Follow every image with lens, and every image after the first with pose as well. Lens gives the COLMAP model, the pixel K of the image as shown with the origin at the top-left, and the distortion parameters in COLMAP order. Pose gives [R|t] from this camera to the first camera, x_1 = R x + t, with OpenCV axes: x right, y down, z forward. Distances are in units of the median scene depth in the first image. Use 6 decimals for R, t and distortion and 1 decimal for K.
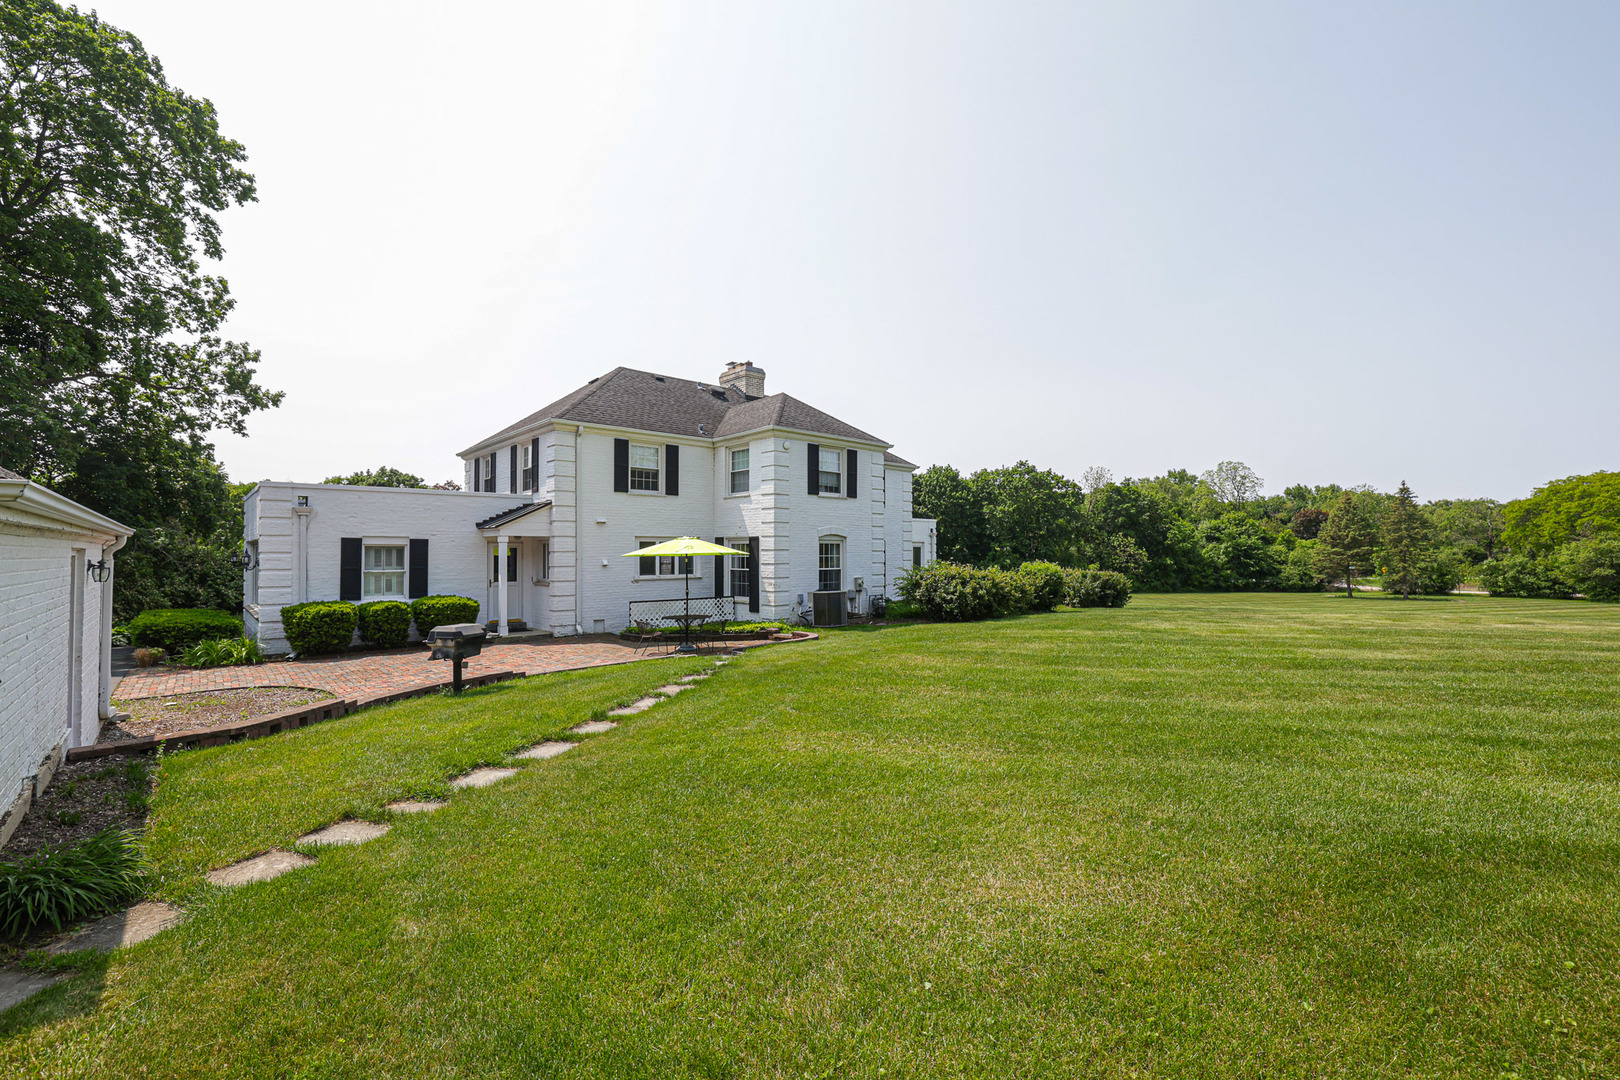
lens RADIAL K [[706.9, 0, 808.5], [0, 706.9, 536.4], [0, 0, 1]] dist [-0.017686, -0.000119]
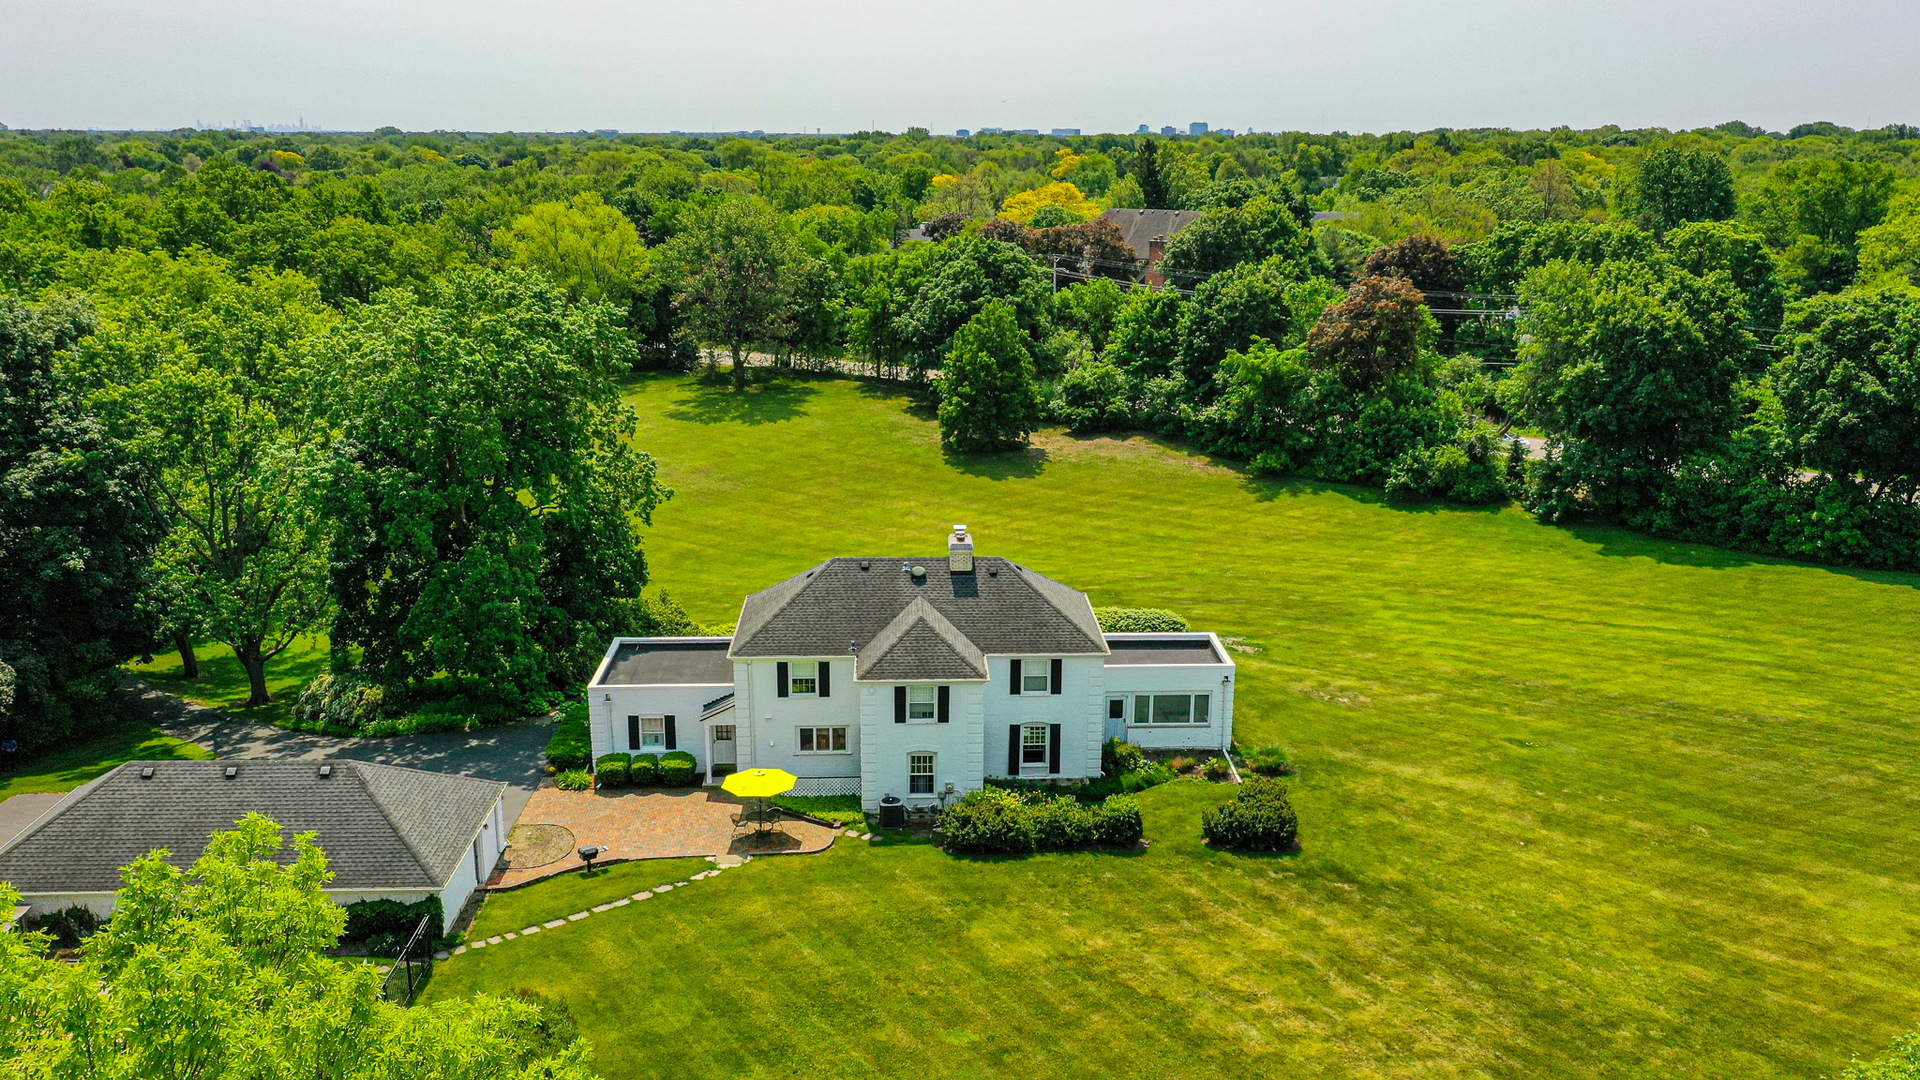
lens RADIAL K [[1652.3, 0, 960.0], [0, 1652.3, 540.0], [0, 0, 1]] dist [0.055783, -0.011255]
pose [[0.760378, 0.182354, -0.623355, 1.442136], [0.009463, 0.956563, 0.291373, -0.948787], [0.649412, -0.227453, 0.725624, -0.795337]]
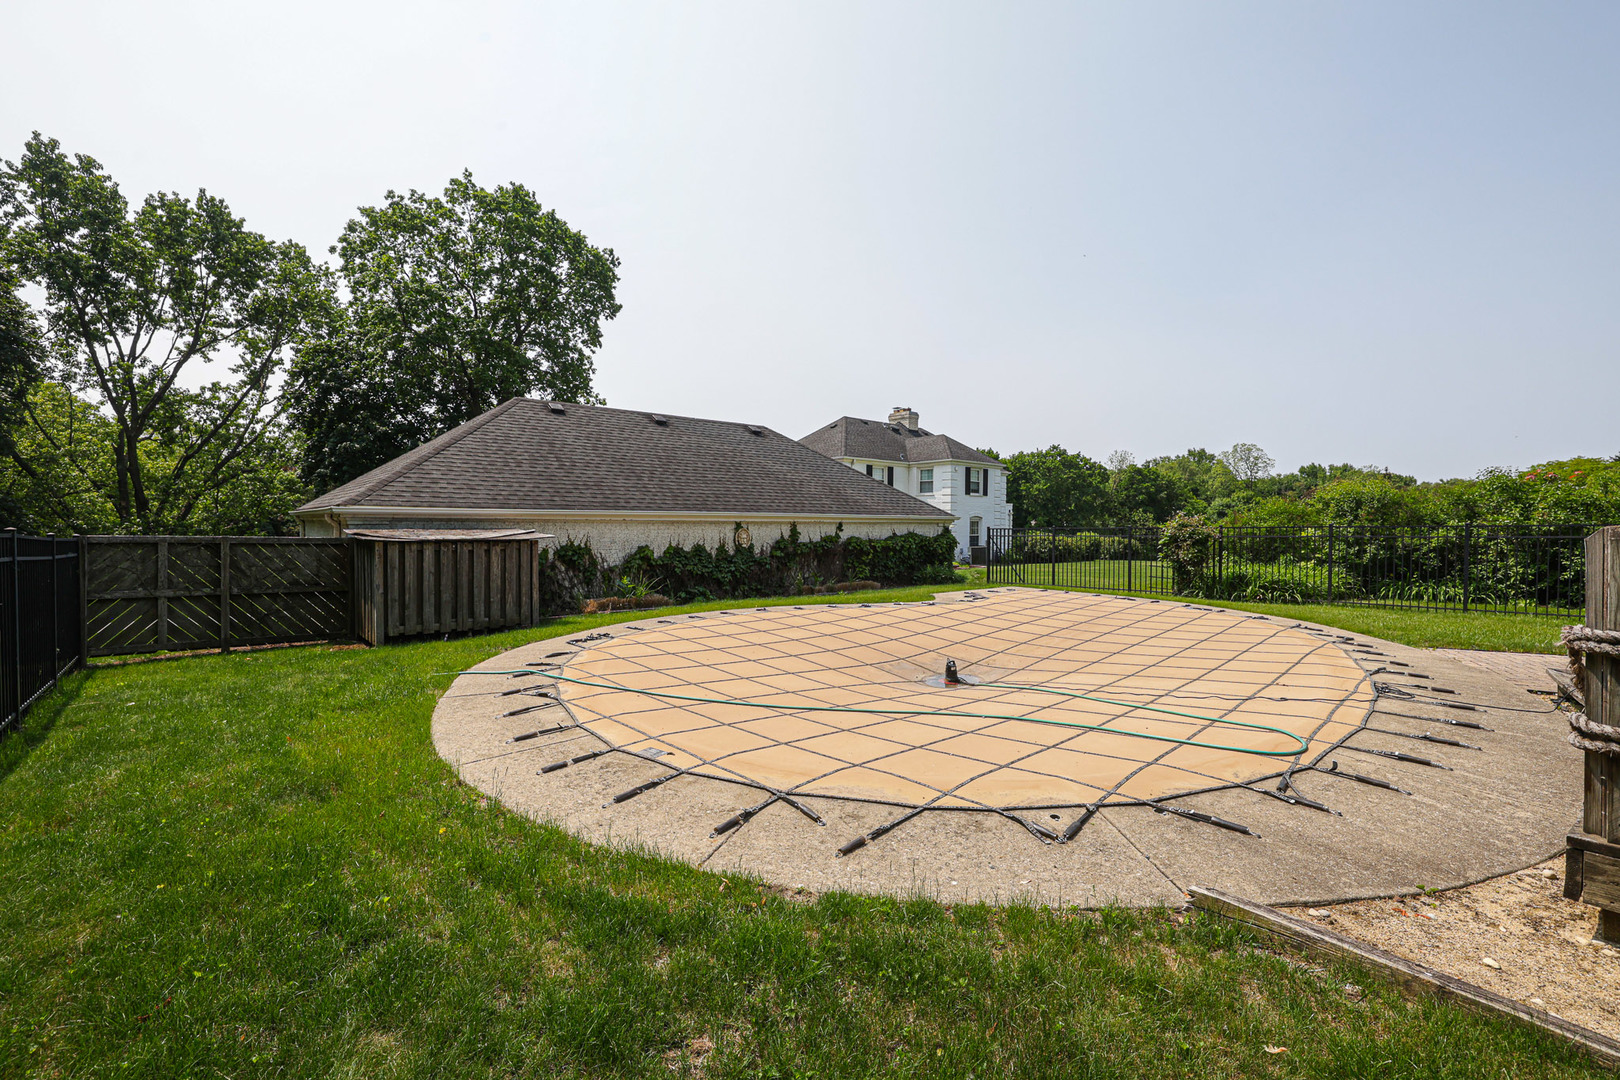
lens RADIAL K [[731.5, 0, 805.0], [0, 731.5, 528.0], [0, 0, 1]] dist [-0.013167, 0.000322]
pose [[0.999815, 0.008810, -0.017122, -0.286919], [-0.008292, 0.999513, 0.030098, -0.018961], [0.017379, -0.029951, 0.999400, -0.684689]]
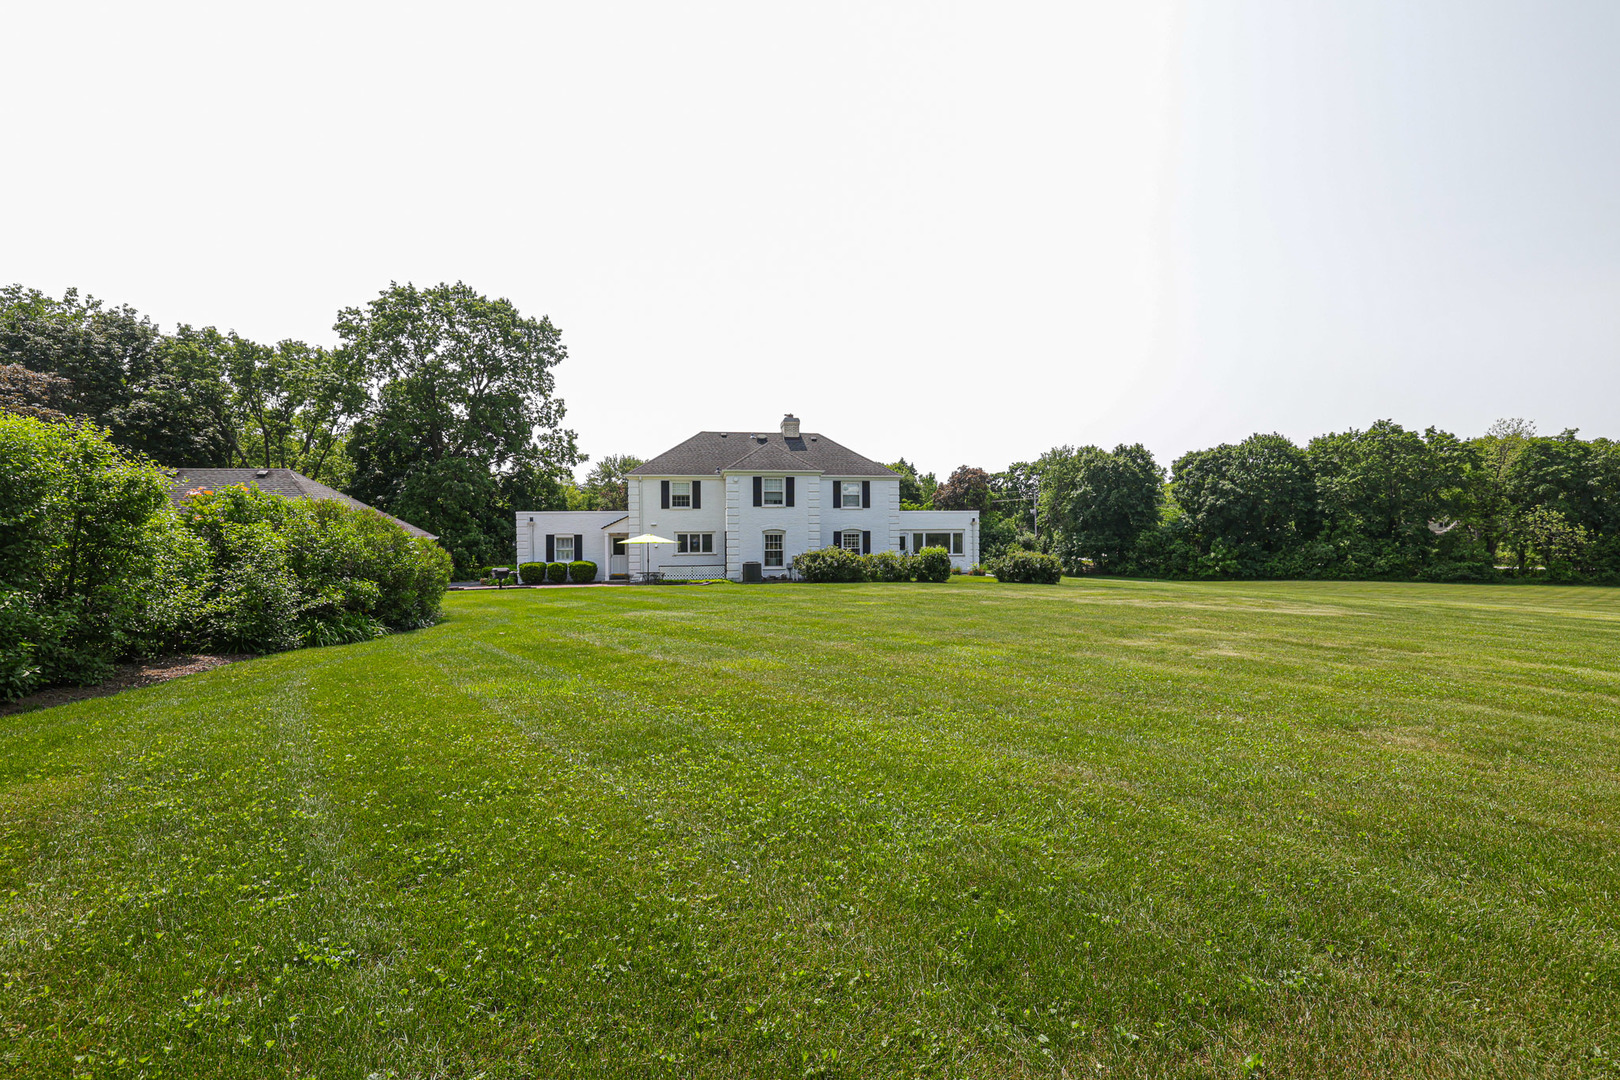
lens RADIAL K [[731.5, 0, 805.0], [0, 731.5, 528.0], [0, 0, 1]] dist [-0.013167, 0.000322]
pose [[0.827790, -0.007249, -0.560992, 0.816388], [0.018385, 0.999730, 0.014209, -0.022225], [0.560737, -0.022076, 0.827699, -0.298317]]
